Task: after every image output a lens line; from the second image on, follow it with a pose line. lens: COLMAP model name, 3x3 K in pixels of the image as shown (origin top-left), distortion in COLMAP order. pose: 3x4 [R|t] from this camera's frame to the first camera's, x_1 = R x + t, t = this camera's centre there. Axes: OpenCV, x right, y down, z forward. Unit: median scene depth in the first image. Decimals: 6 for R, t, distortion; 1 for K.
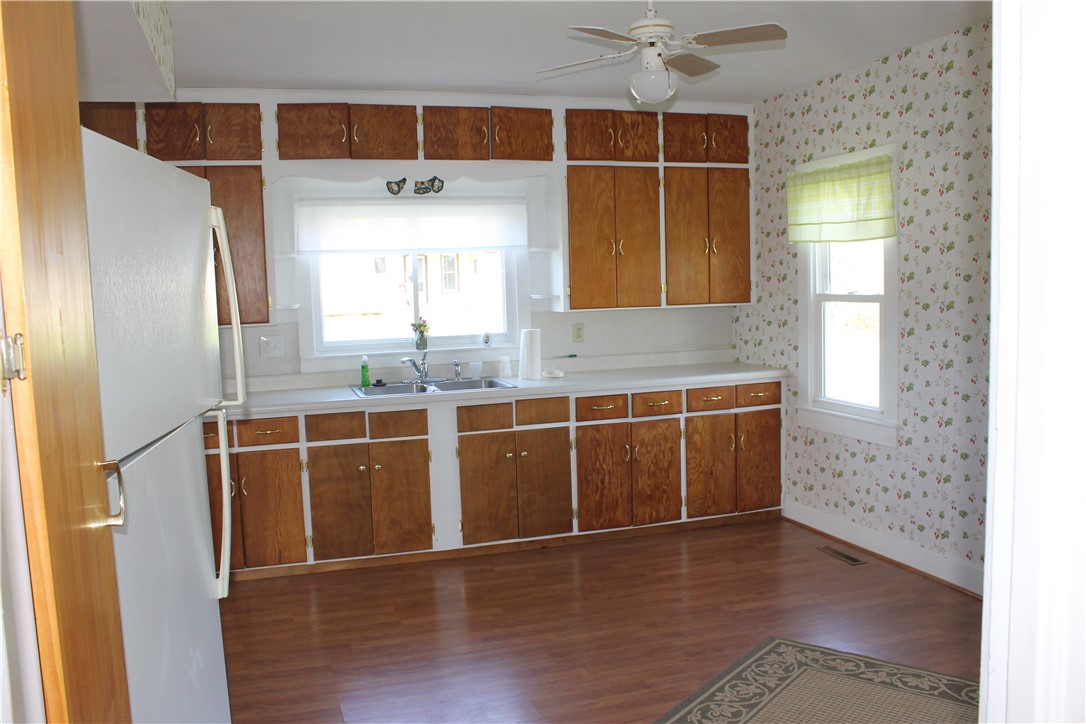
lens RADIAL K [[929.9, 0, 543.2], [0, 929.9, 366.5], [0, 0, 1]] dist [-0.138905, 0.103591]
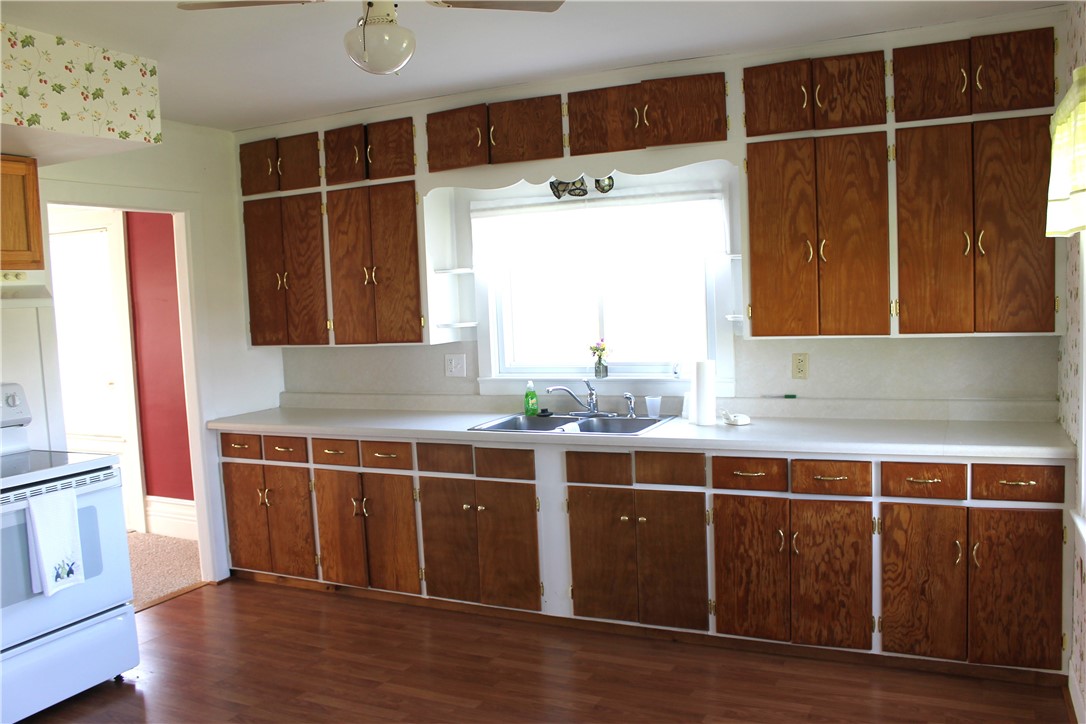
lens RADIAL K [[925.9, 0, 496.4], [0, 925.9, 366.6], [0, 0, 1]] dist [-0.138655, 0.104332]
pose [[0.708536, 0.053672, -0.703631, 0.421410], [-0.043555, 0.998529, 0.032308, -0.054014], [0.704329, 0.007755, 0.709831, 0.344560]]
